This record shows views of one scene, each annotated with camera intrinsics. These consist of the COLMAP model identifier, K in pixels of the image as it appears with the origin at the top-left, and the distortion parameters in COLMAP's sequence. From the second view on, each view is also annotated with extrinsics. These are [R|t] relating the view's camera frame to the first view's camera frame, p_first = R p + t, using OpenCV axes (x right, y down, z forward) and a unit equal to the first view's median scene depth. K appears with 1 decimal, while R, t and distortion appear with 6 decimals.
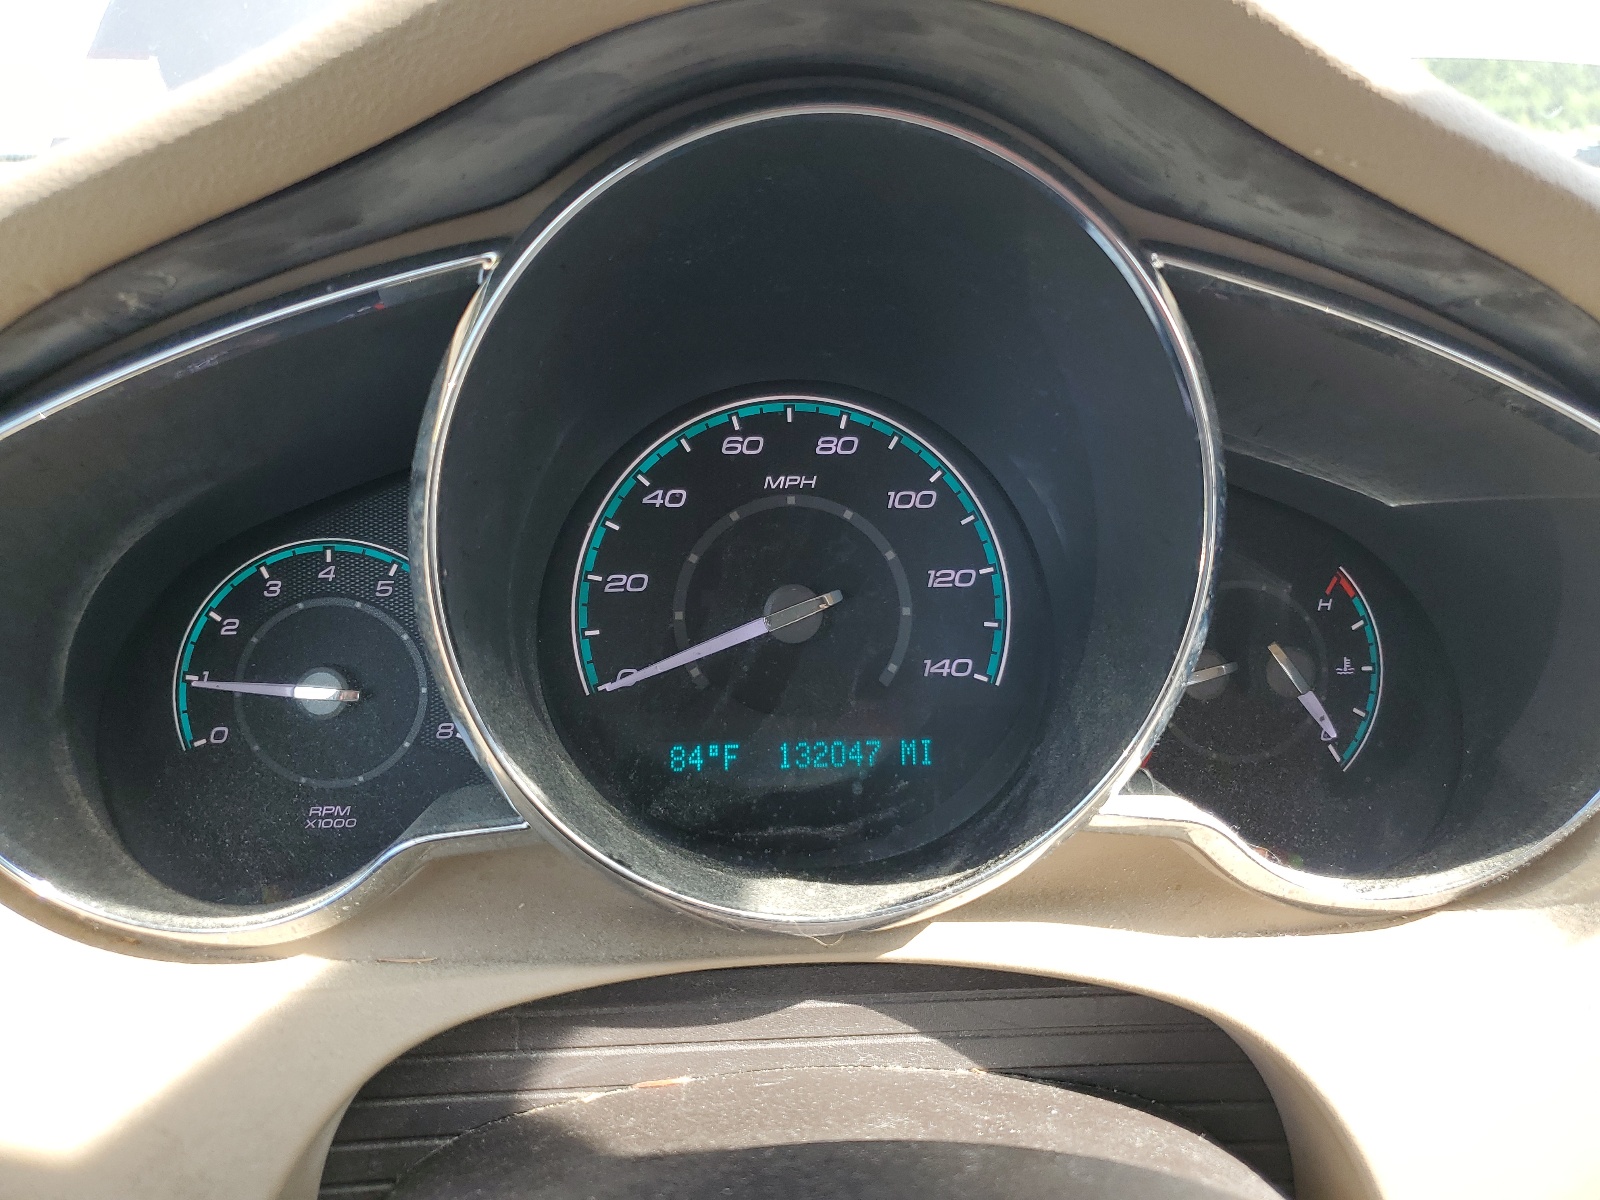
lens RADIAL K [[1230.9, 0, 798.2], [0, 1230.9, 601.6], [0, 0, 1]] dist [-0.007737, -0.001725]
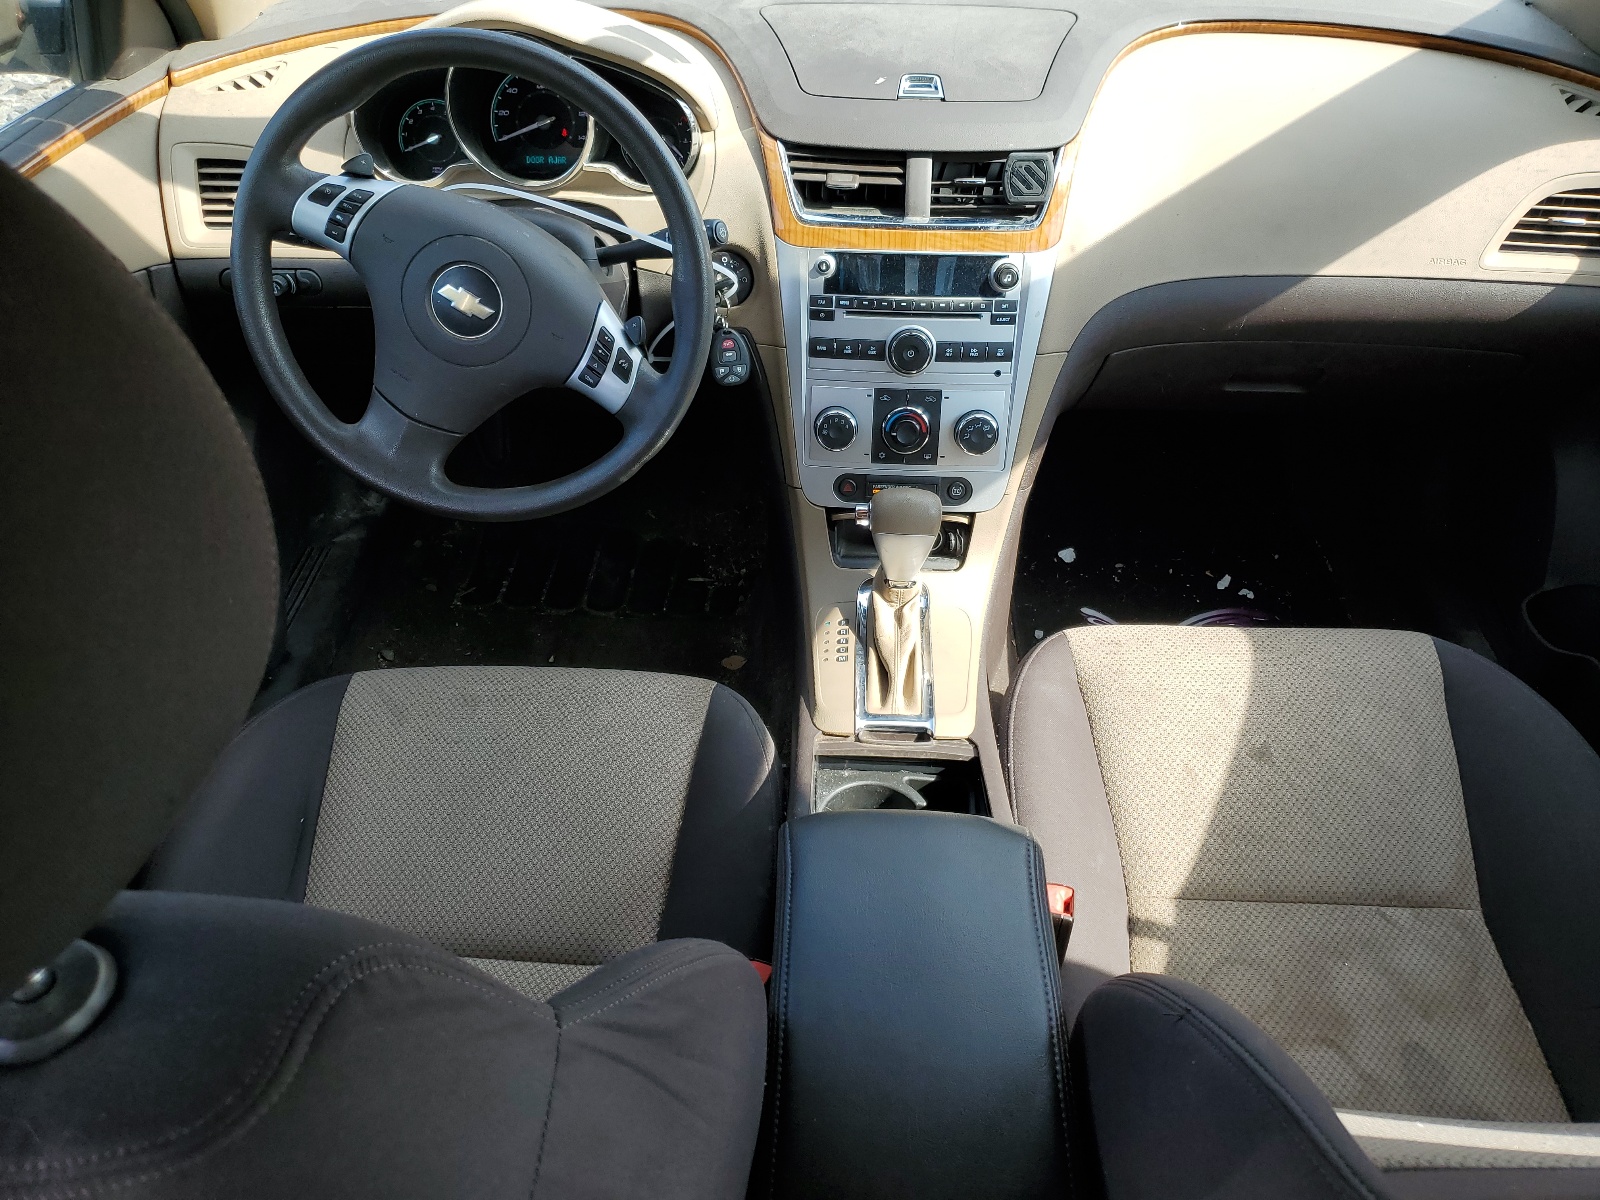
lens RADIAL K [[1230.9, 0, 802.2], [0, 1230.9, 598.3], [0, 0, 1]] dist [-0.007737, -0.001725]
pose [[0.994165, 0.064363, -0.086562, 1.312672], [-0.027546, 0.927354, 0.373170, -0.070954], [0.104292, -0.368608, 0.923716, -3.284302]]
